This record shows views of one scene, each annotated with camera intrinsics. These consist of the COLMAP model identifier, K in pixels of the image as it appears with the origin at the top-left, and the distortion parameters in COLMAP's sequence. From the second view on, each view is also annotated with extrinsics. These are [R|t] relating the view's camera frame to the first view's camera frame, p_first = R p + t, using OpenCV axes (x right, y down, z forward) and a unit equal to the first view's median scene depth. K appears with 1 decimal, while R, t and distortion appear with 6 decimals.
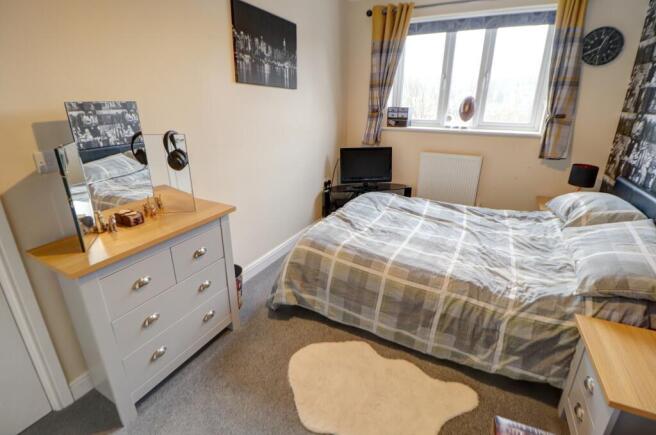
lens RADIAL K [[307.6, 0, 333.1], [0, 307.6, 204.5], [0, 0, 1]] dist [-0.011081, -0.005744]
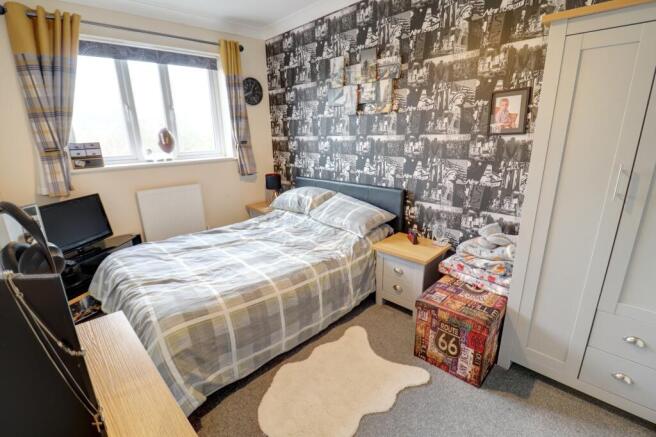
lens RADIAL K [[307.6, 0, 331.0], [0, 307.6, 221.4], [0, 0, 1]] dist [-0.011081, -0.005744]
pose [[0.308735, -0.276747, 0.909997, -0.500918], [0.325405, 0.929735, 0.172349, -0.089960], [-0.893753, 0.242908, 0.377097, 0.288882]]
